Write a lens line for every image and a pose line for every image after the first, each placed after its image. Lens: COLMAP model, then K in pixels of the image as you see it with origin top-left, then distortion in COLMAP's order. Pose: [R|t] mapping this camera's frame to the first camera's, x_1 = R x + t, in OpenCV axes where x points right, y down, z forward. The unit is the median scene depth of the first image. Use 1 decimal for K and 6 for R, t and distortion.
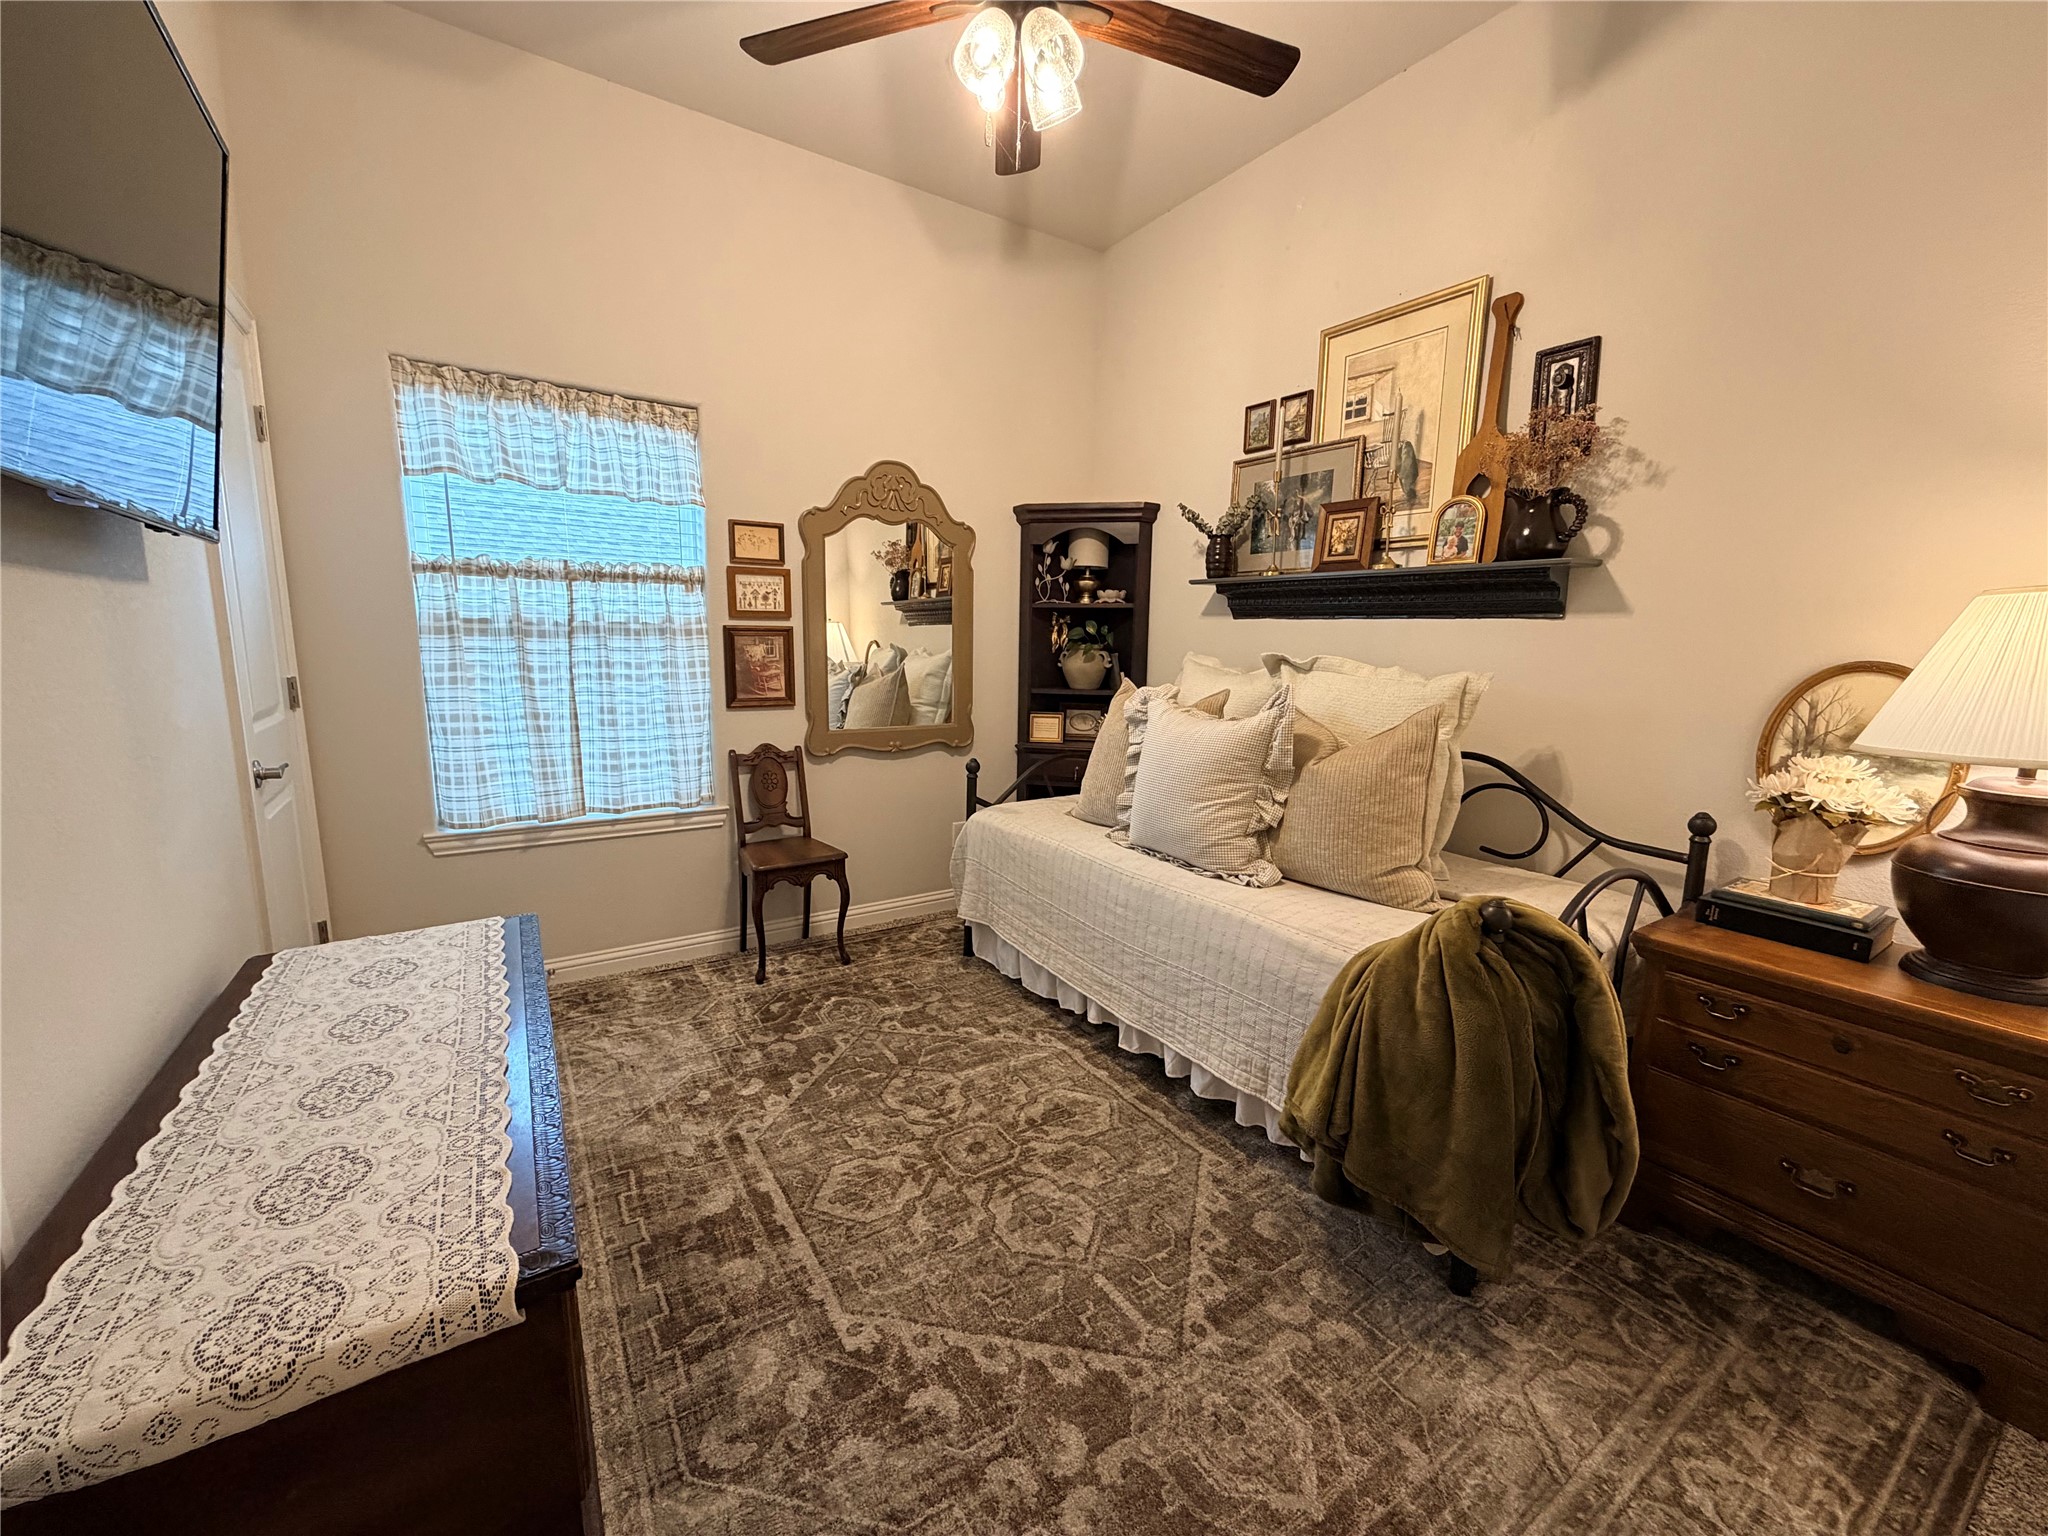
lens RADIAL K [[815.4, 0, 1016.5], [0, 815.4, 767.7], [0, 0, 1]] dist [0.000361, -0.000129]
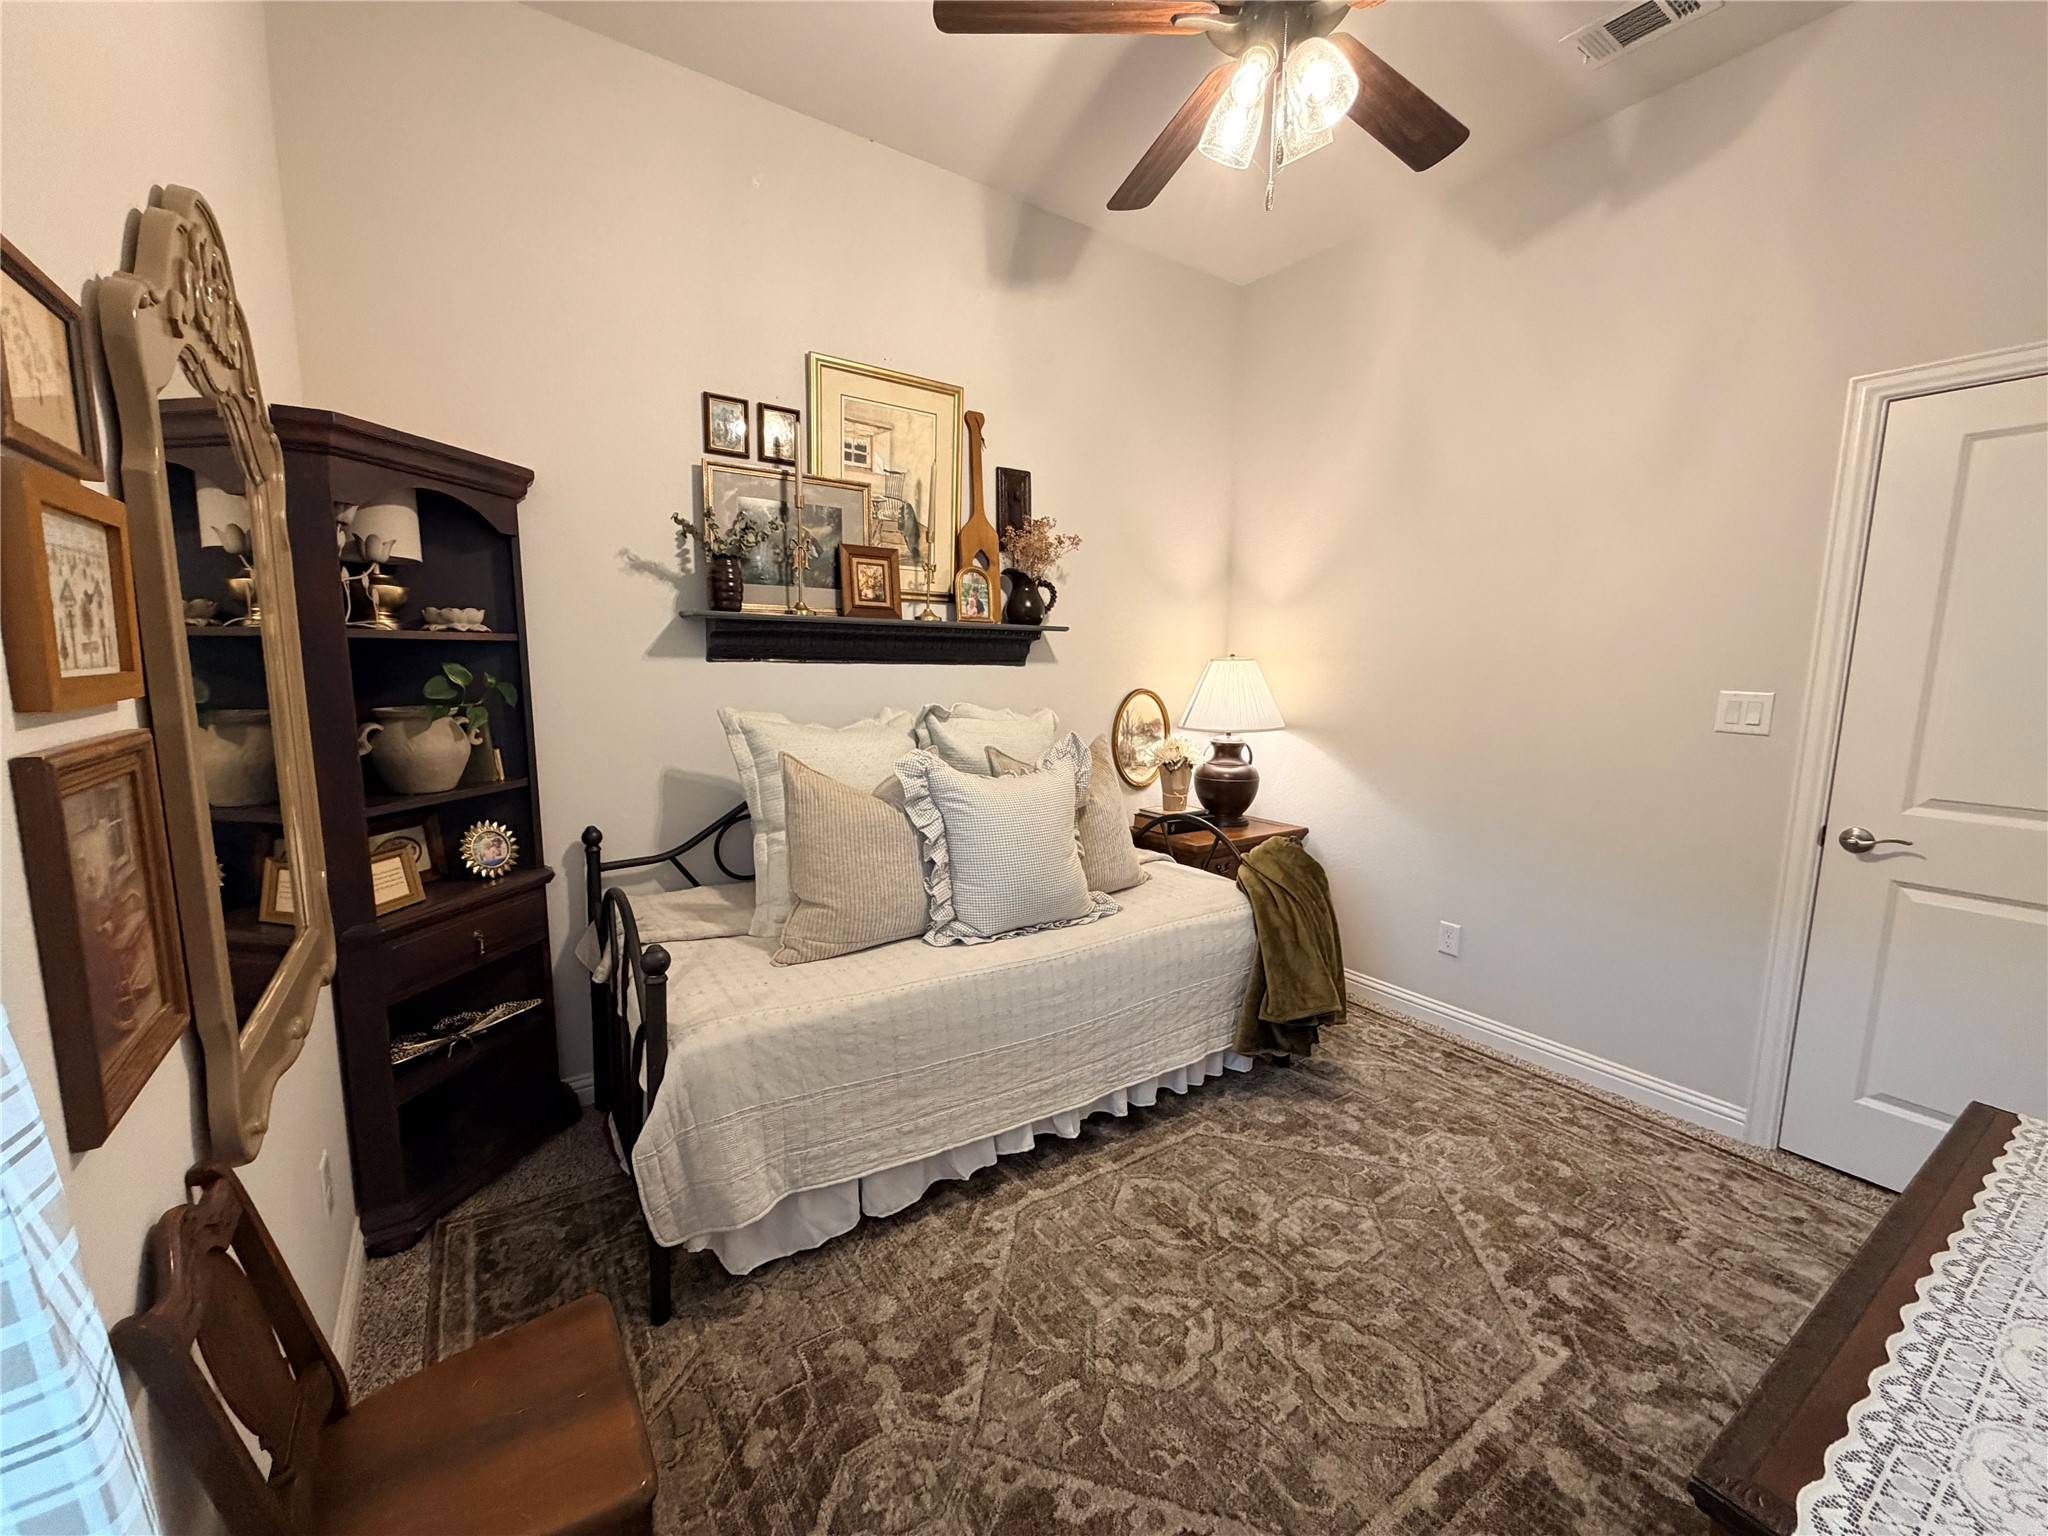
lens RADIAL K [[815.4, 0, 1022.4], [0, 815.4, 766.8], [0, 0, 1]] dist [0.000361, -0.000129]
pose [[-0.015514, -0.148326, 0.988817, -0.679451], [0.146547, 0.977919, 0.148990, -0.202825], [-0.989082, 0.147220, 0.006565, 0.928490]]
